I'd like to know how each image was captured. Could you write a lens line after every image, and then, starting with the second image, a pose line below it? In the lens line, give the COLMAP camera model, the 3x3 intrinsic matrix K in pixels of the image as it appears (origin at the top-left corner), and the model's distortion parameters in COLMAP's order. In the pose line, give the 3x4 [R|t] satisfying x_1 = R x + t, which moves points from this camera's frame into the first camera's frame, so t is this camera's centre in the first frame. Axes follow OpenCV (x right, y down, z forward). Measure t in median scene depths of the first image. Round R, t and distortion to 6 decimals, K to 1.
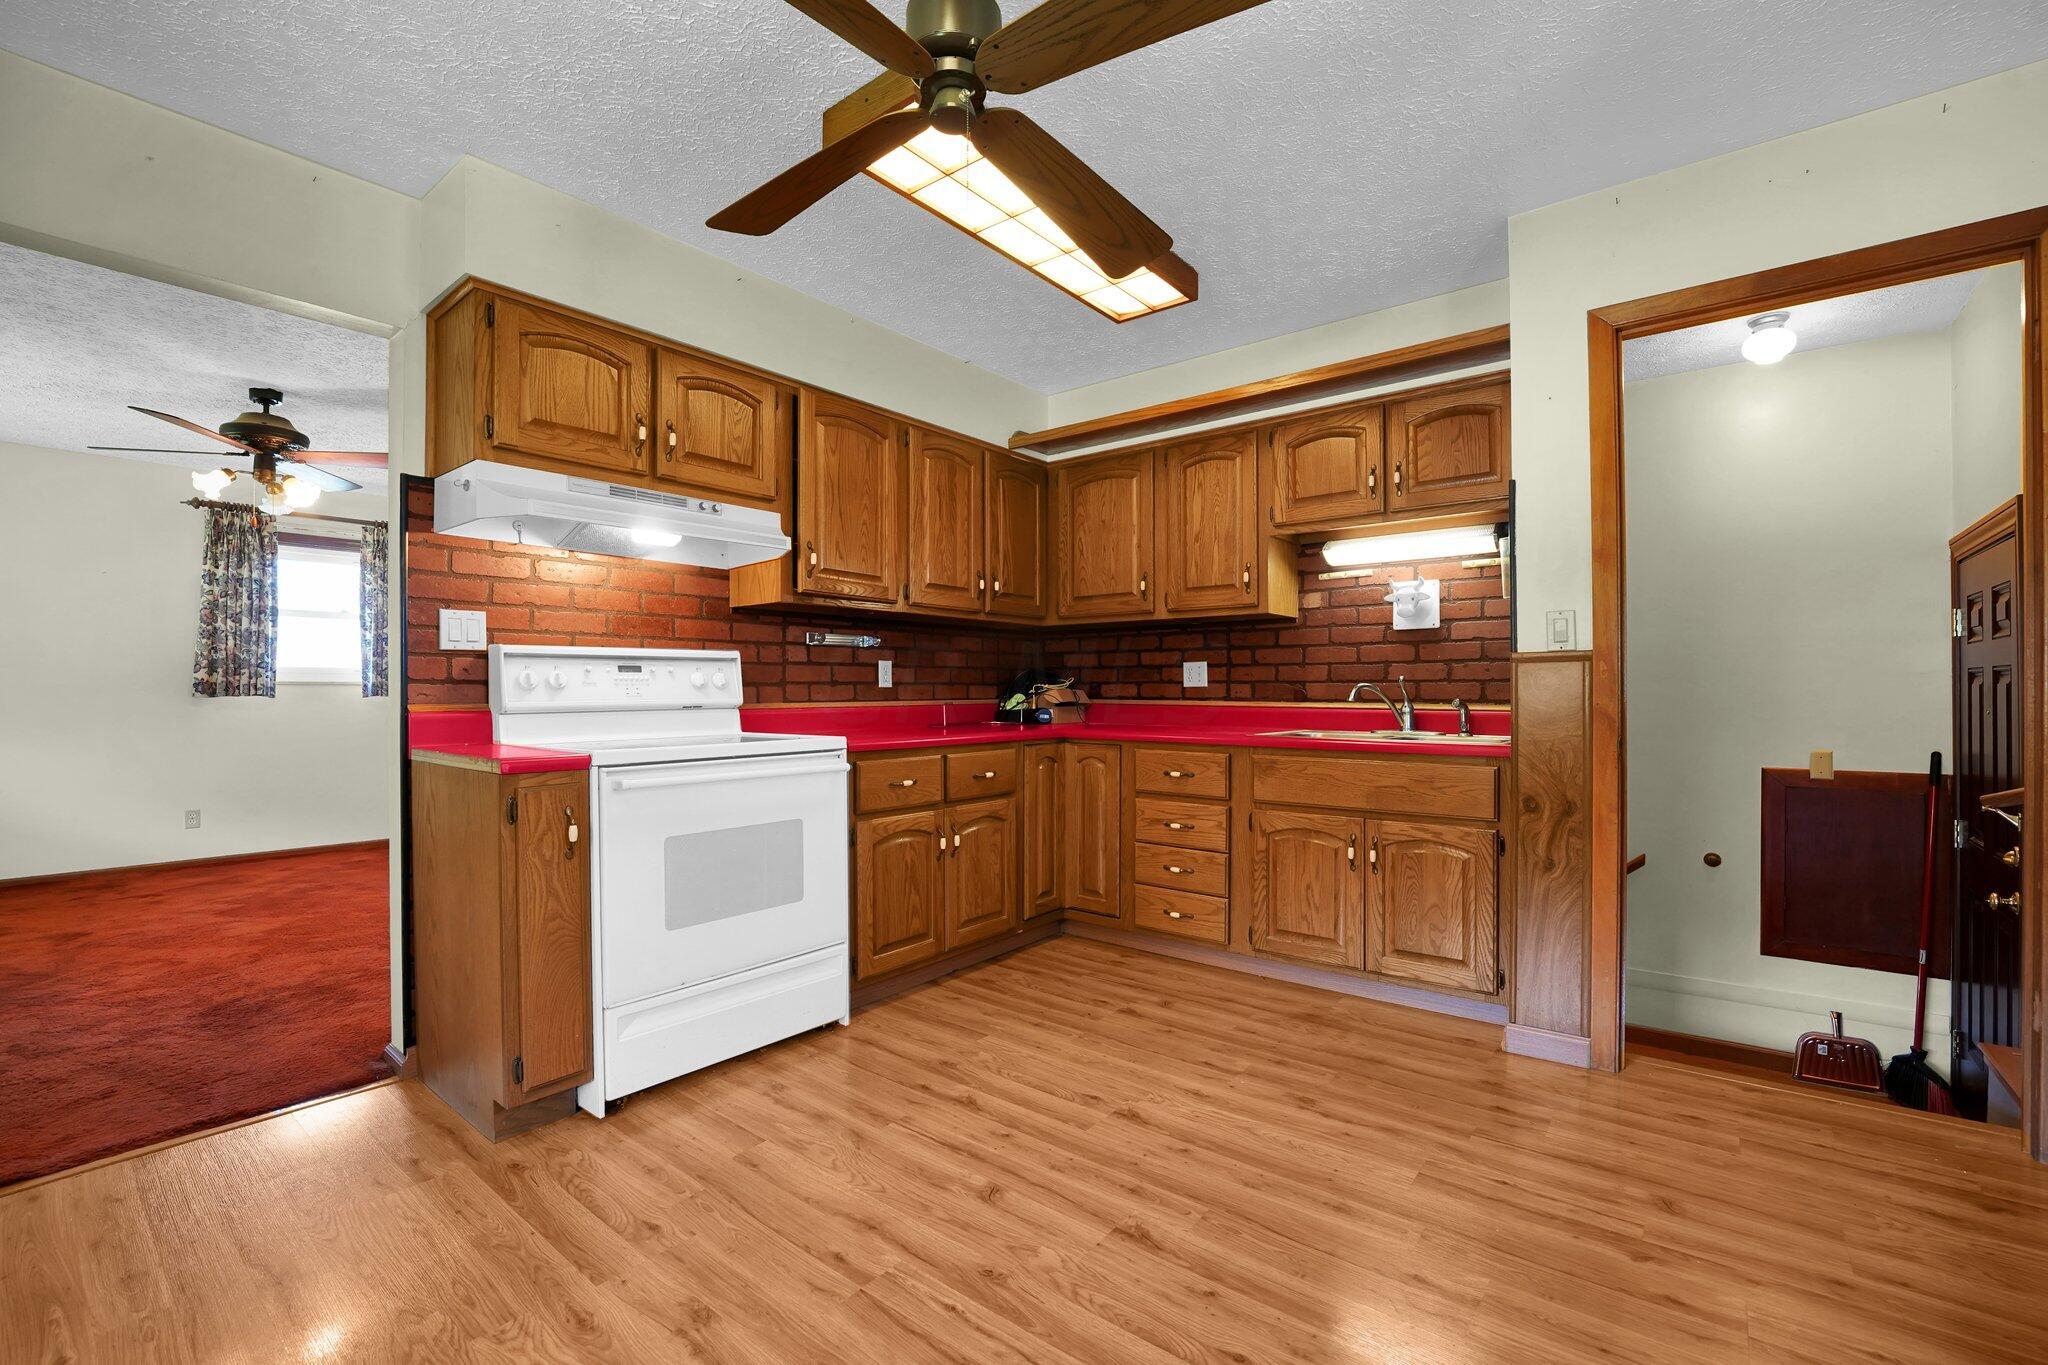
lens RADIAL K [[838.6, 0, 1020.2], [0, 838.6, 697.7], [0, 0, 1]] dist [-0.017974, -0.000069]
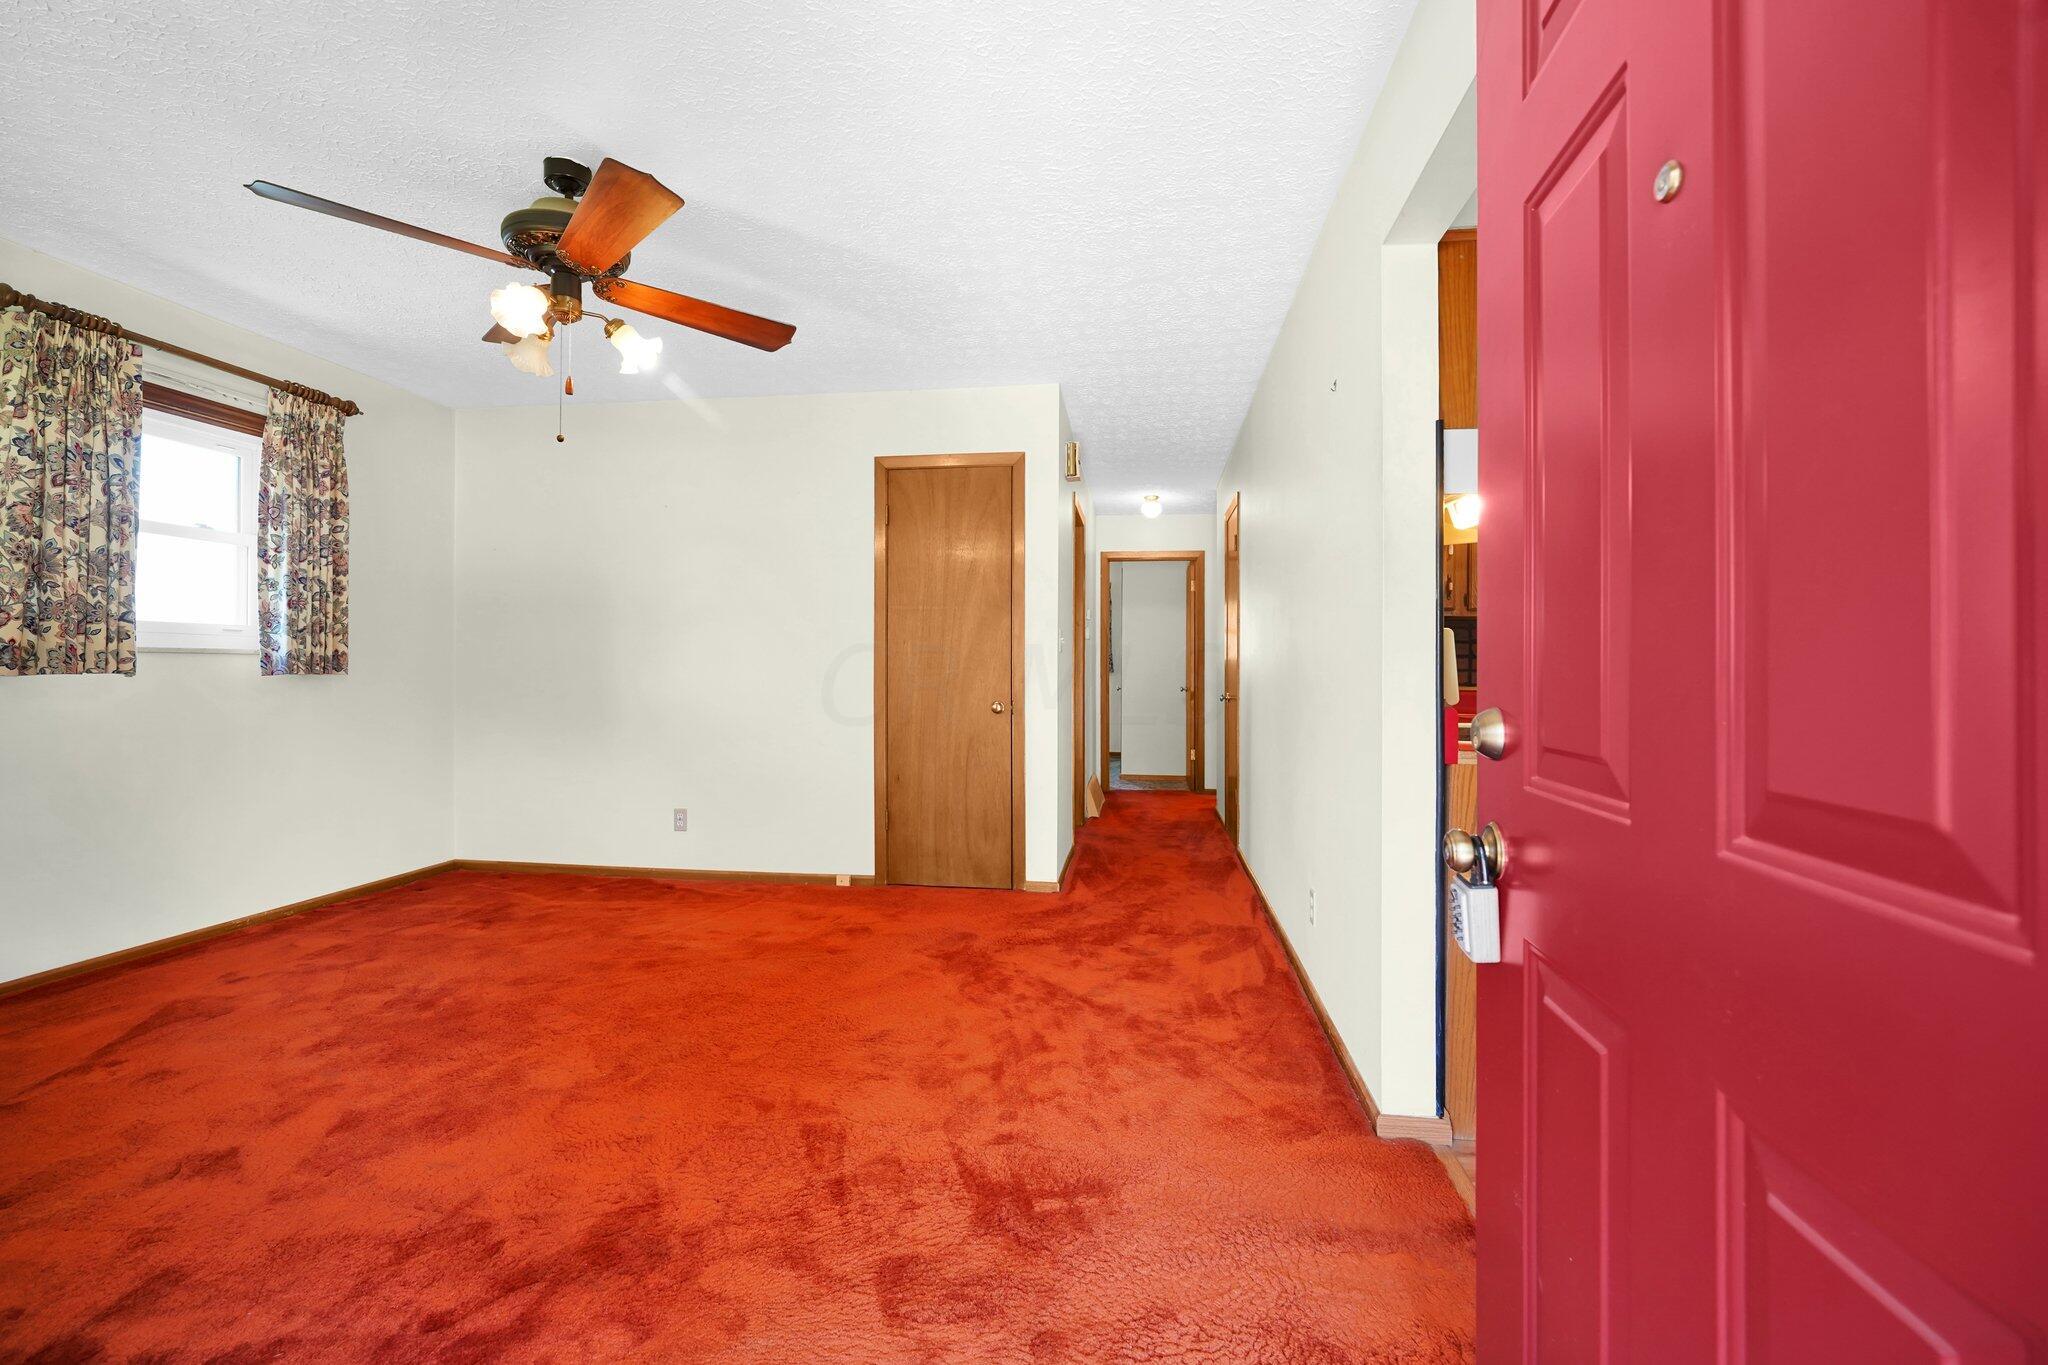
lens RADIAL K [[838.6, 0, 1017.6], [0, 838.6, 665.8], [0, 0, 1]] dist [-0.017974, -0.000069]
pose [[0.854994, 0.012608, 0.518485, -0.700991], [-0.009090, 0.999915, -0.009324, -0.007556], [-0.518558, 0.003259, 0.855036, 0.234451]]
